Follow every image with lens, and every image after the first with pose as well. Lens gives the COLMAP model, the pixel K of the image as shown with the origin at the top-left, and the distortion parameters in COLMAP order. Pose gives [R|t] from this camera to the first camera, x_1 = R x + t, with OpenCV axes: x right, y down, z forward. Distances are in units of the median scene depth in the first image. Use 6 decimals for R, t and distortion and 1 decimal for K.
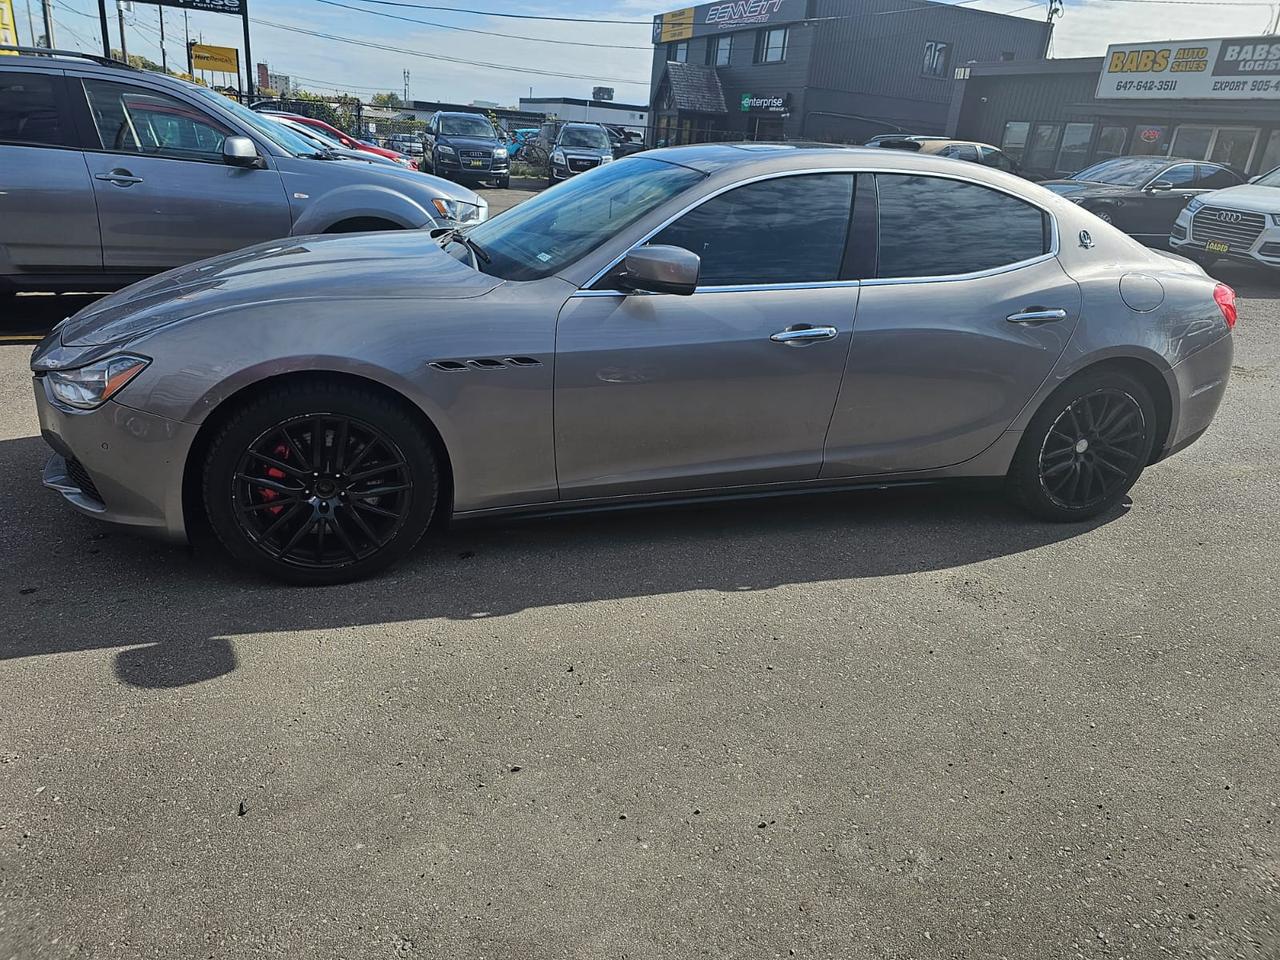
lens RADIAL K [[870.7, 0, 632.1], [0, 870.7, 484.4], [0, 0, 1]] dist [0.058517, -0.048933]
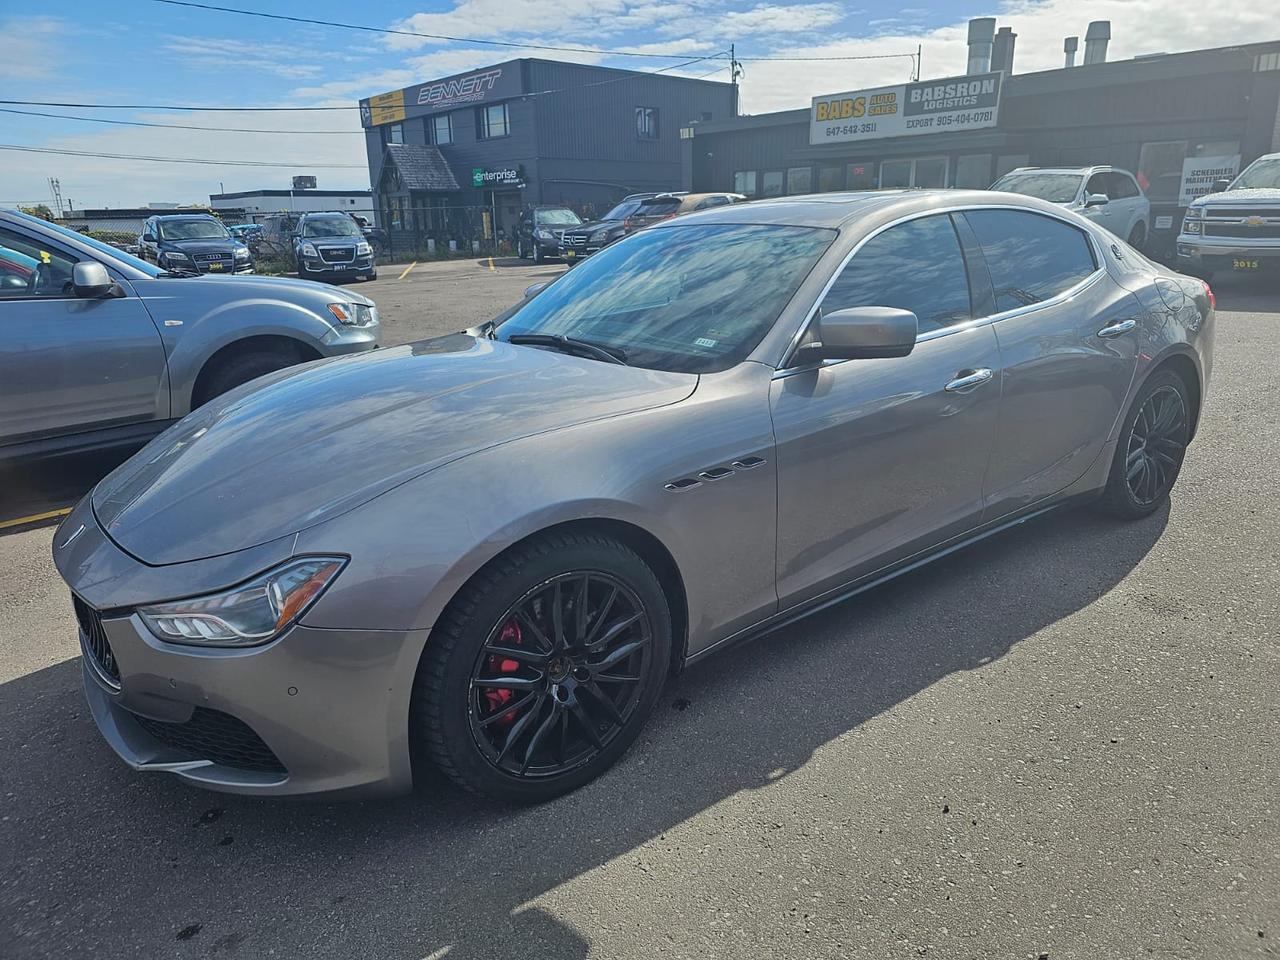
lens RADIAL K [[870.7, 0, 632.1], [0, 870.7, 484.4], [0, 0, 1]] dist [0.058517, -0.048933]
pose [[0.936572, -0.195200, 0.291084, -0.099743], [0.215658, 0.975665, -0.039606, -0.022875], [-0.276270, 0.099869, 0.955877, 0.045561]]
